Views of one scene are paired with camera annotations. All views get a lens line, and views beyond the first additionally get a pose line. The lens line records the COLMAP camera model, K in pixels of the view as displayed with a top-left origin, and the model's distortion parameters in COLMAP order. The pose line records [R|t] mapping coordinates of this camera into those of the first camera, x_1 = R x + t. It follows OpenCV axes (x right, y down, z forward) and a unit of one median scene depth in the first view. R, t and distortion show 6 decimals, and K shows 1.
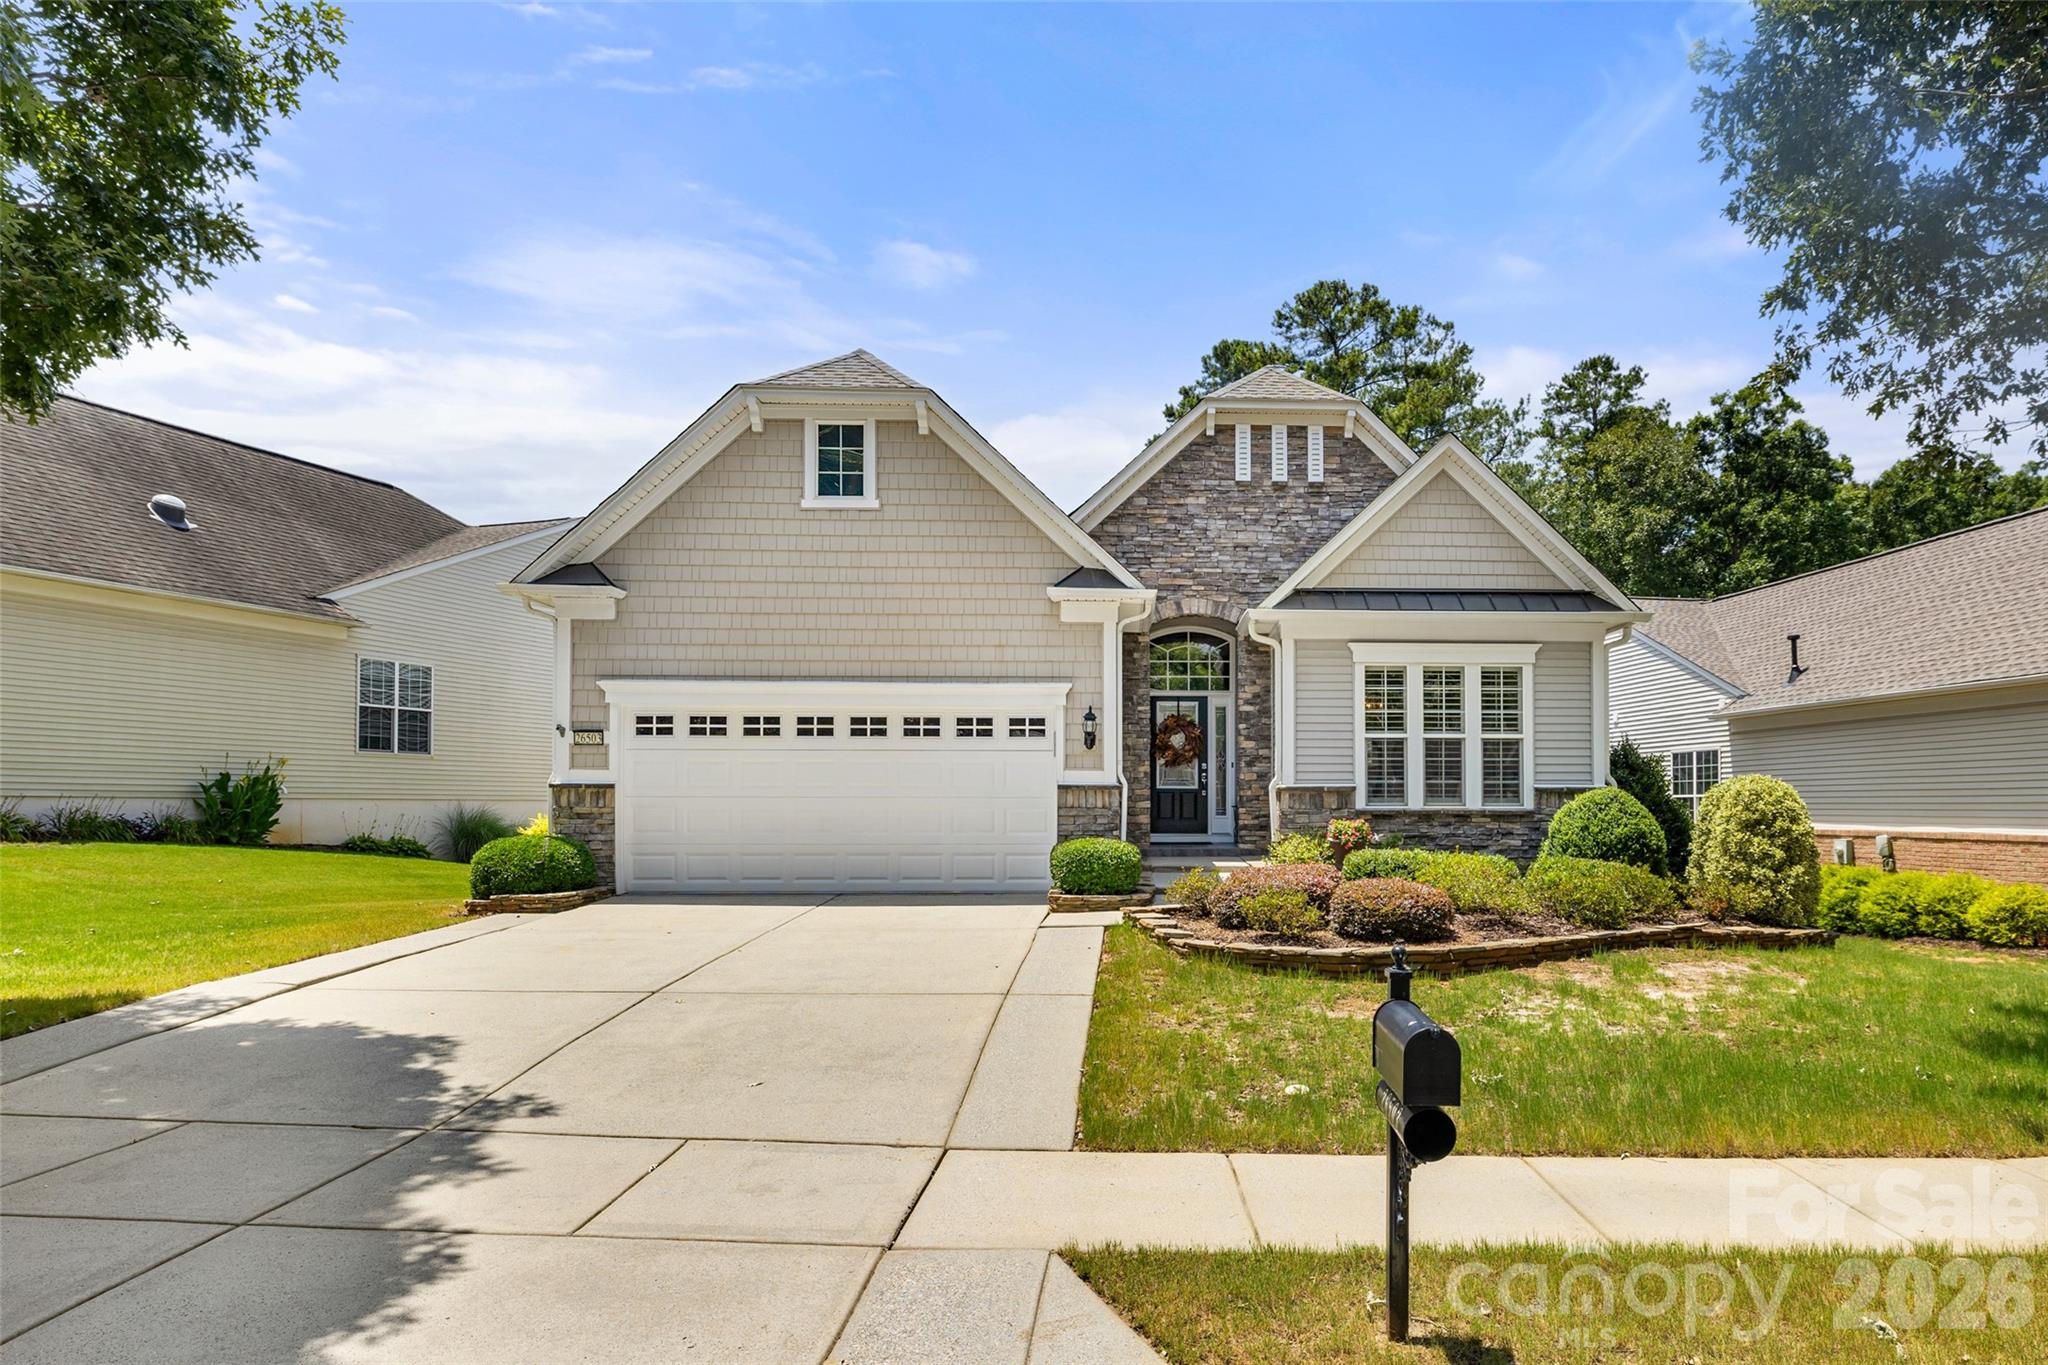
lens RADIAL K [[1257.1, 0, 1024.0], [0, 1257.1, 682.5], [0, 0, 1]] dist [0.000979, 0.000216]
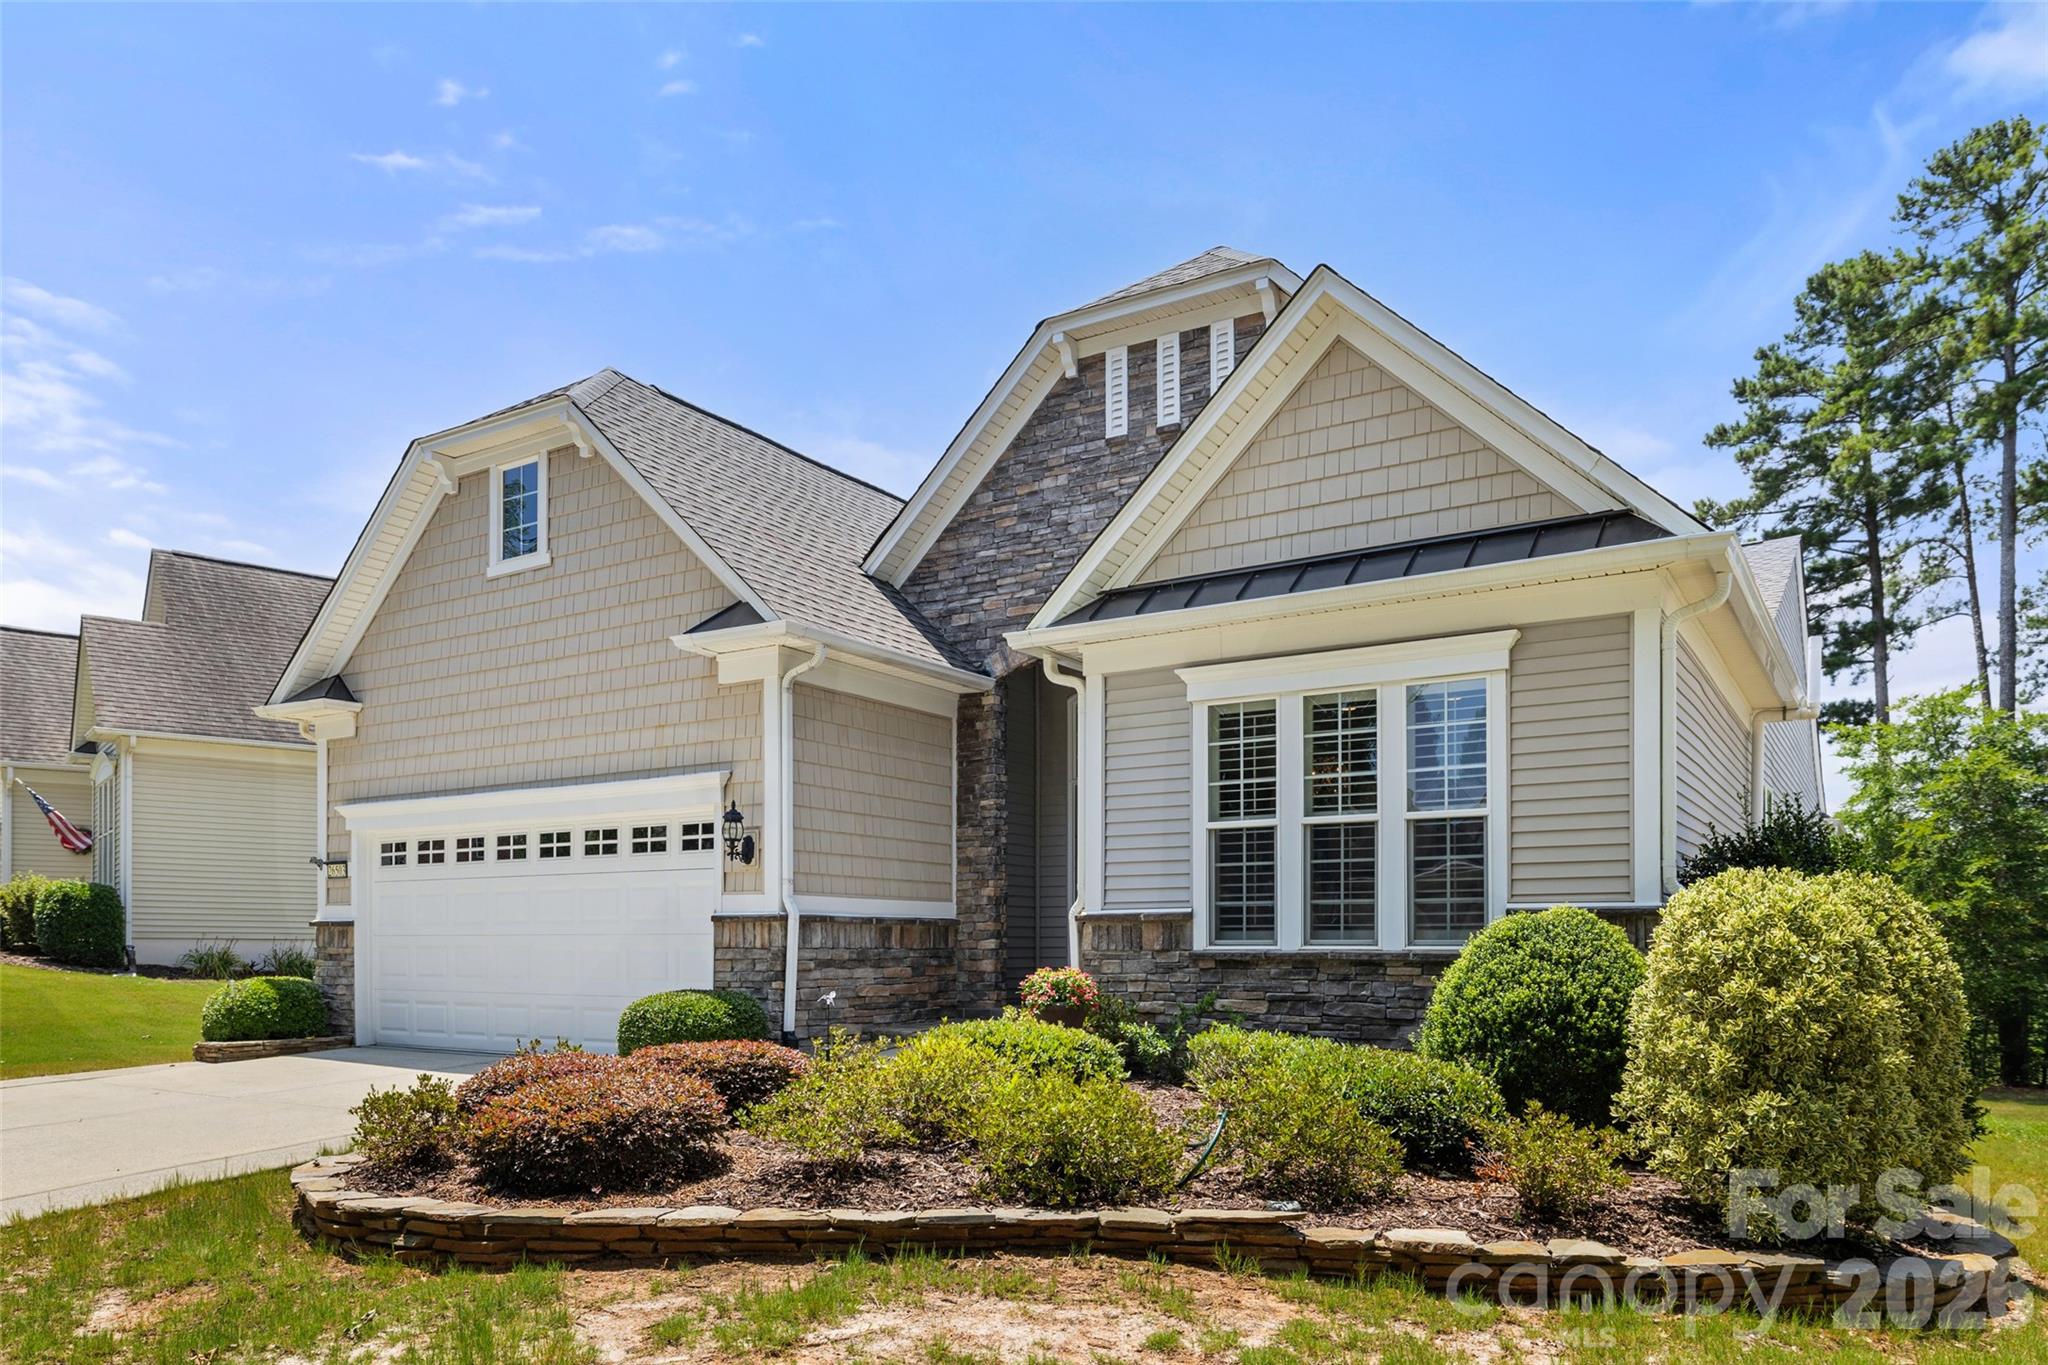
lens RADIAL K [[1346.6, 0, 1024.0], [0, 1346.6, 851.8], [0, 0, 1]] dist [-0.004043, 0.002929]
pose [[0.834518, -0.039555, -0.549558, 0.543294], [0.052586, 0.998585, 0.007978, 0.045032], [0.548465, -0.035556, 0.835417, 0.430530]]
